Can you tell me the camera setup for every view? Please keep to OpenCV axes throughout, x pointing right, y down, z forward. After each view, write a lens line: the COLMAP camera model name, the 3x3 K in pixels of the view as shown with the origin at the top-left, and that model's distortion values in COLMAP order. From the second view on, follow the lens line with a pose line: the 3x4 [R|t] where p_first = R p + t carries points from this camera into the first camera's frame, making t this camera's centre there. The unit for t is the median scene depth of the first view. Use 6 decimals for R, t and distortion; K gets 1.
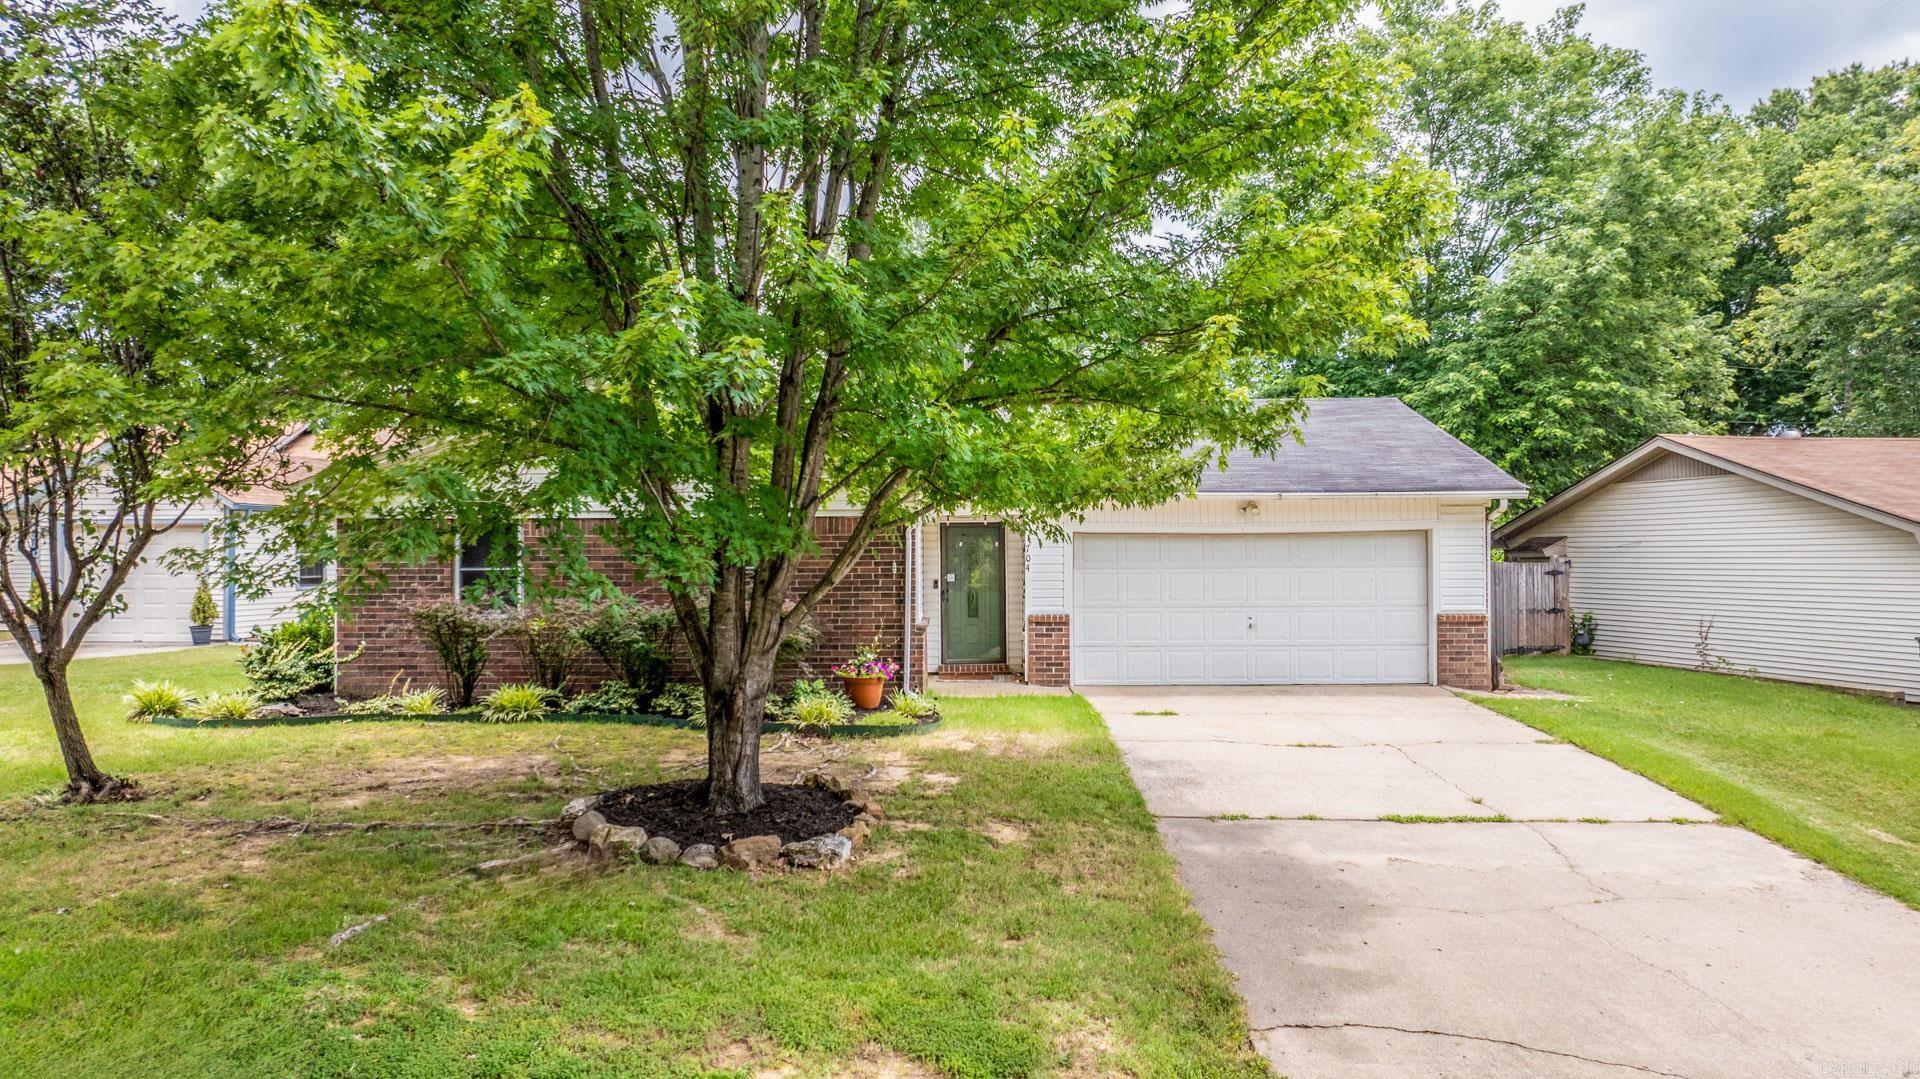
lens RADIAL K [[1346.4, 0, 960.0], [0, 1346.4, 539.5], [0, 0, 1]] dist [-0.023489, 0.005542]
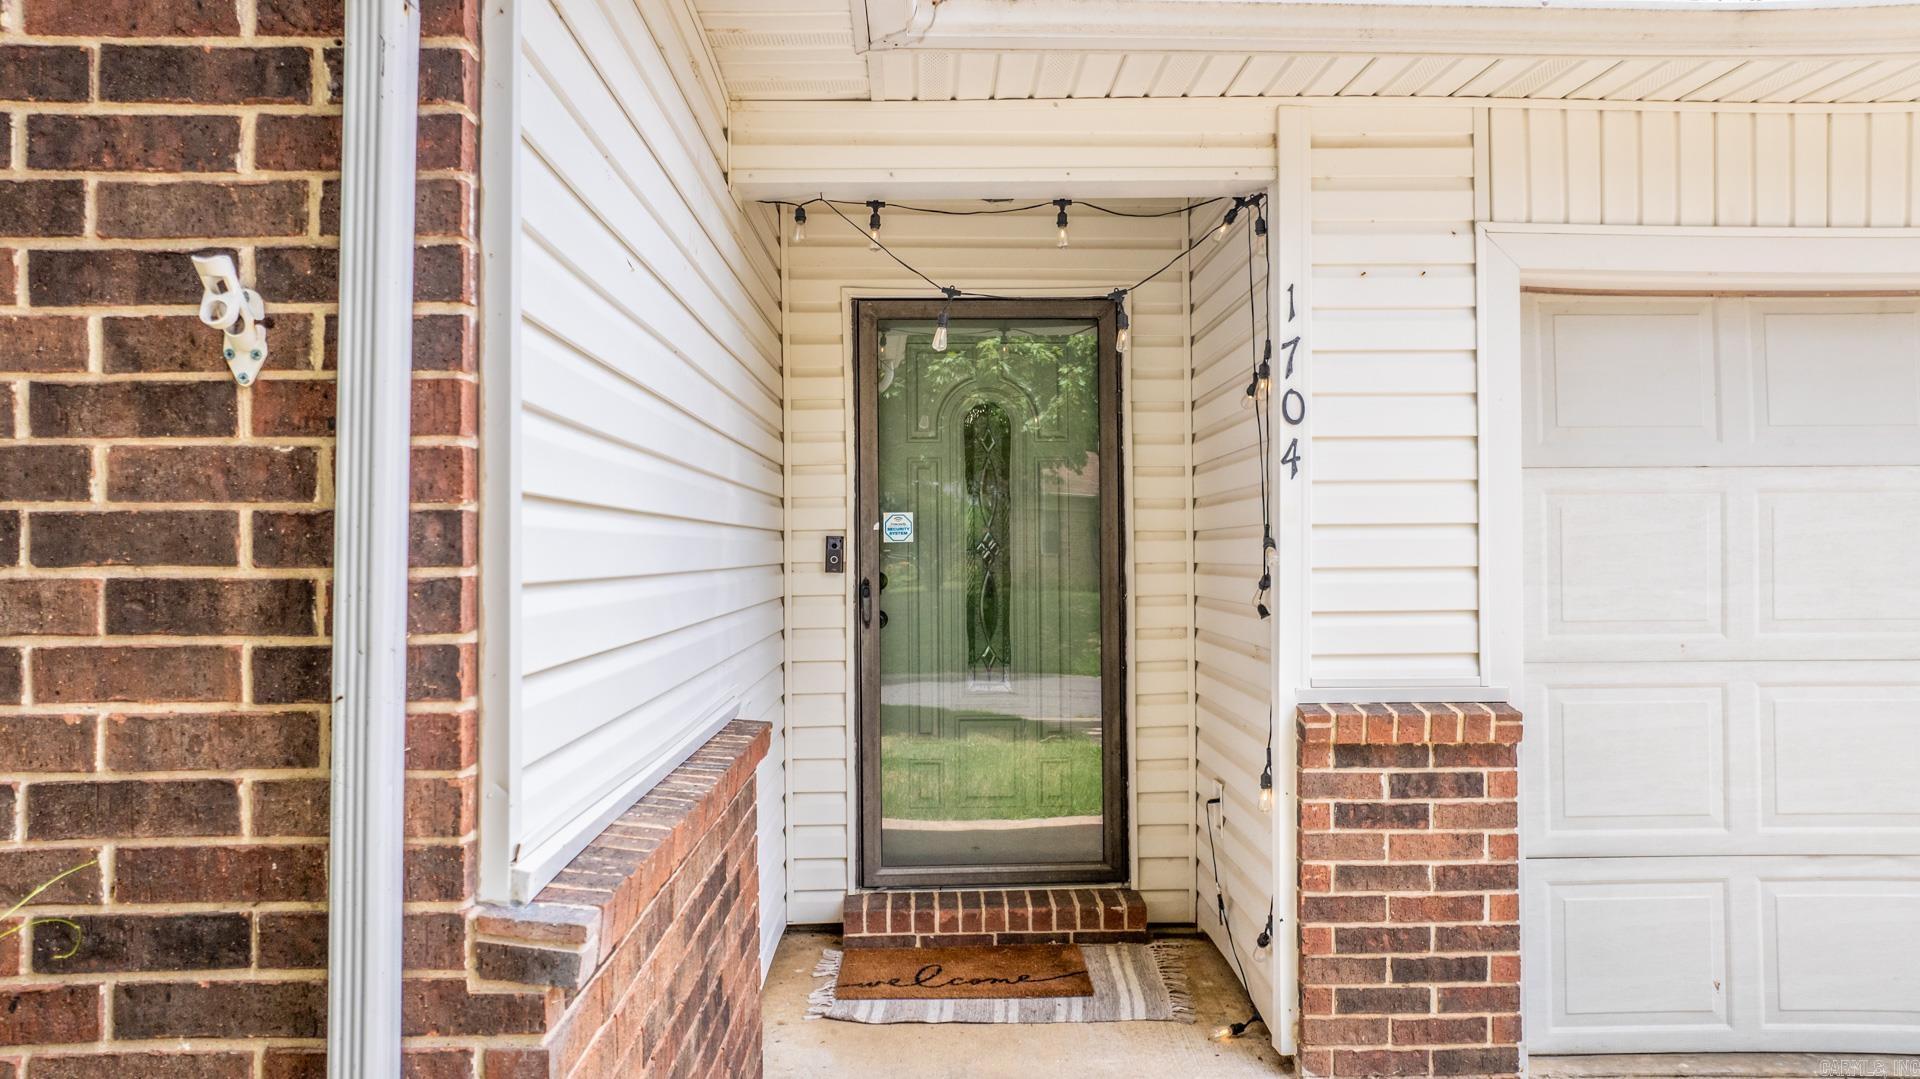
lens RADIAL K [[1346.4, 0, 960.0], [0, 1346.4, 539.5], [0, 0, 1]] dist [-0.023489, 0.005542]
pose [[0.999874, 0.000376, 0.015886, 0.000538], [-0.000362, 1.000000, -0.000889, 0.042040], [-0.015886, 0.000883, 0.999873, 1.037562]]
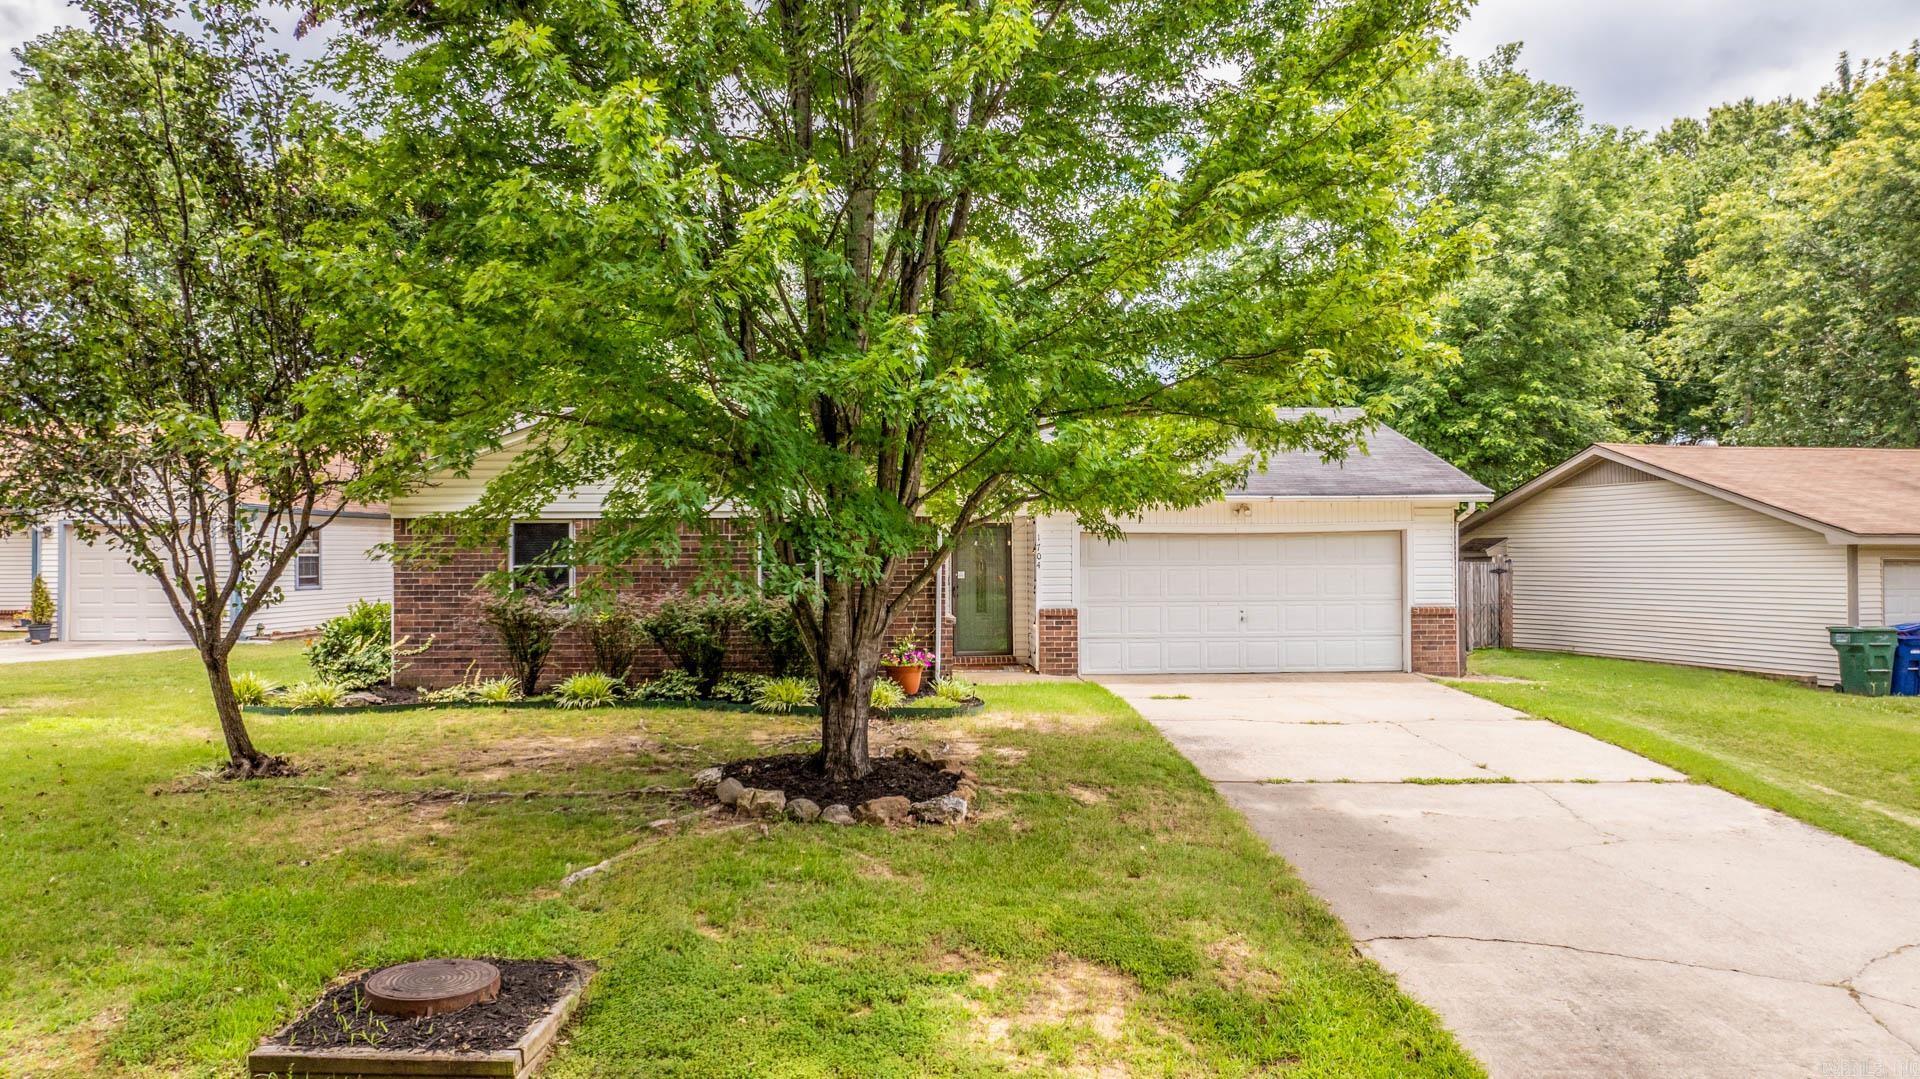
lens RADIAL K [[1346.4, 0, 960.0], [0, 1346.4, 539.5], [0, 0, 1]] dist [-0.023489, 0.005542]
pose [[0.997937, 0.000382, 0.064198, -0.104156], [-0.000224, 0.999997, -0.002480, 0.004062], [-0.064199, 0.002461, 0.997934, -0.087586]]
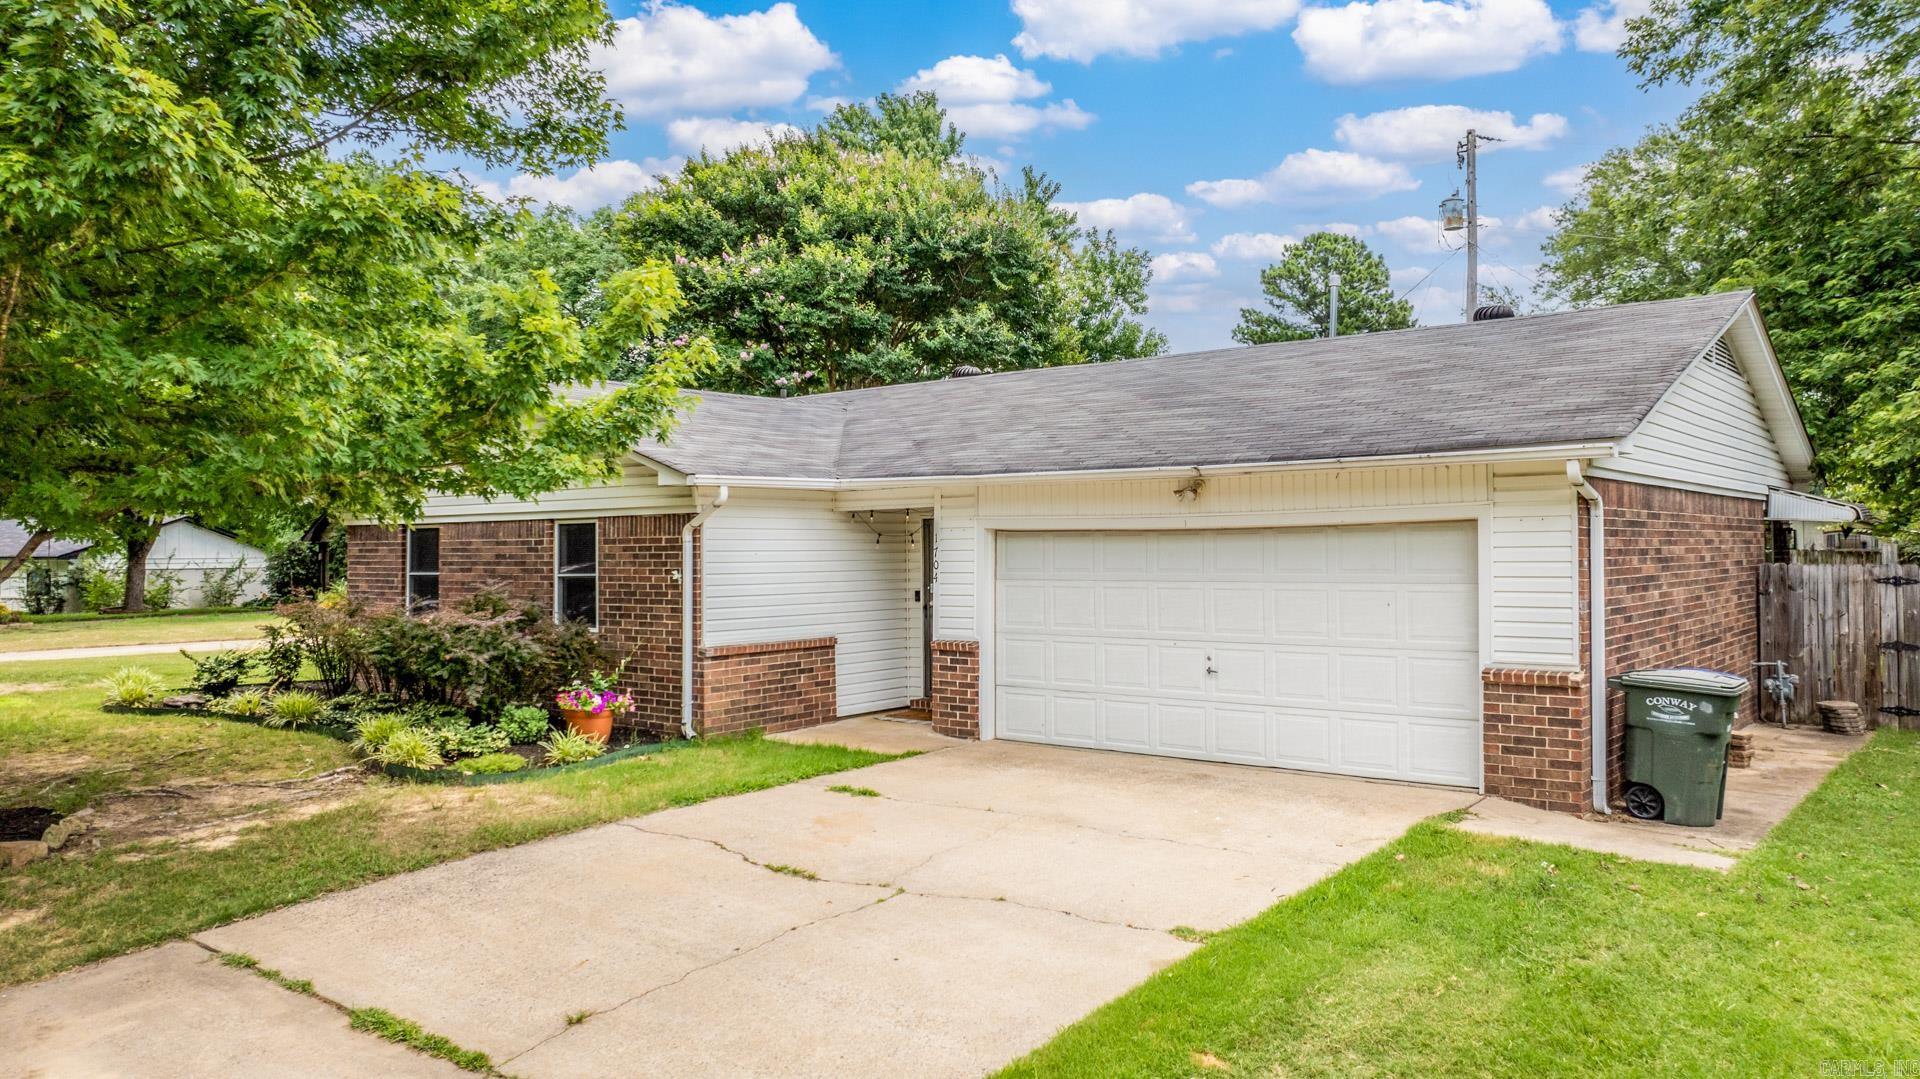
lens RADIAL K [[1346.4, 0, 960.0], [0, 1346.4, 539.5], [0, 0, 1]] dist [-0.023489, 0.005542]
pose [[0.778656, -0.006025, -0.627422, 0.685304], [0.009275, 0.999955, 0.001908, -0.002039], [0.627382, -0.007305, 0.778677, 0.538774]]
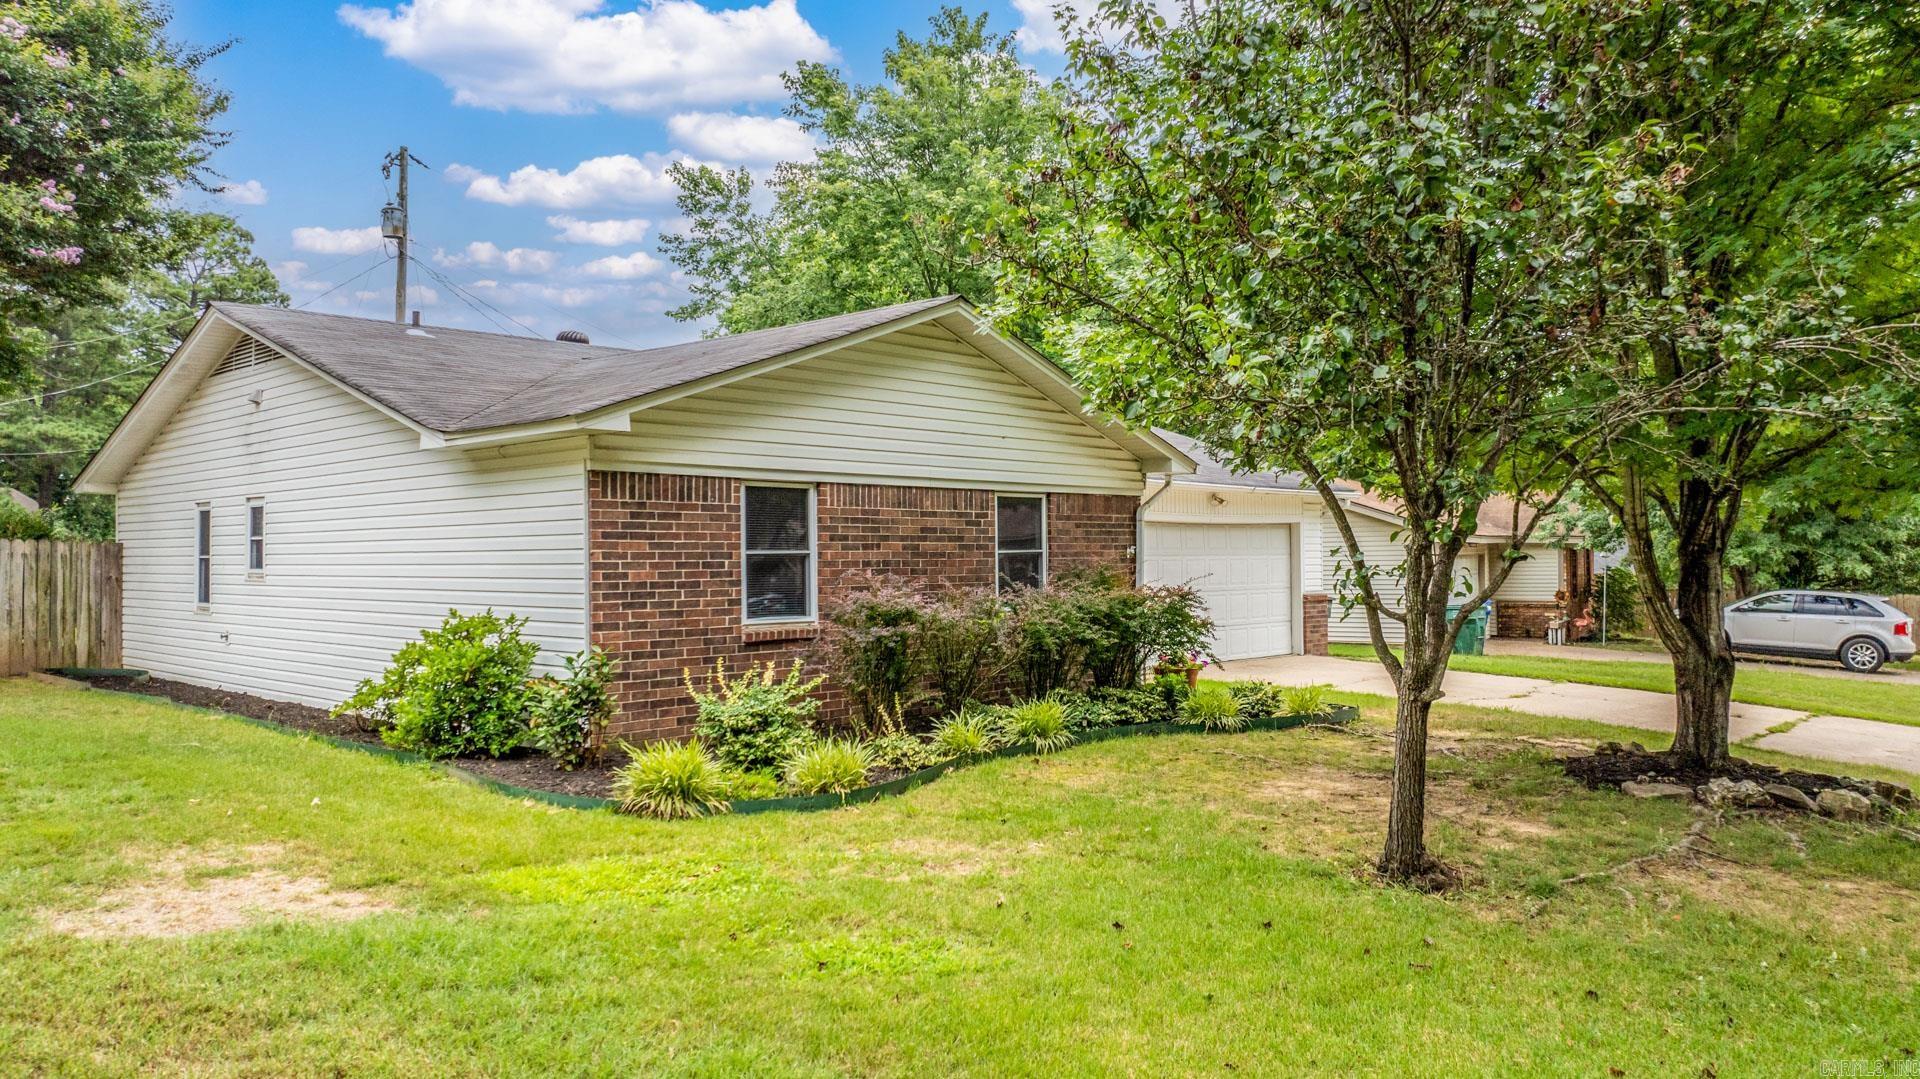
lens RADIAL K [[1346.4, 0, 960.0], [0, 1346.4, 539.5], [0, 0, 1]] dist [-0.023489, 0.005542]
pose [[0.685081, 0.009104, 0.728410, -0.923241], [0.004298, 0.999854, -0.016539, 0.031600], [-0.728454, 0.014462, 0.684942, 0.512963]]
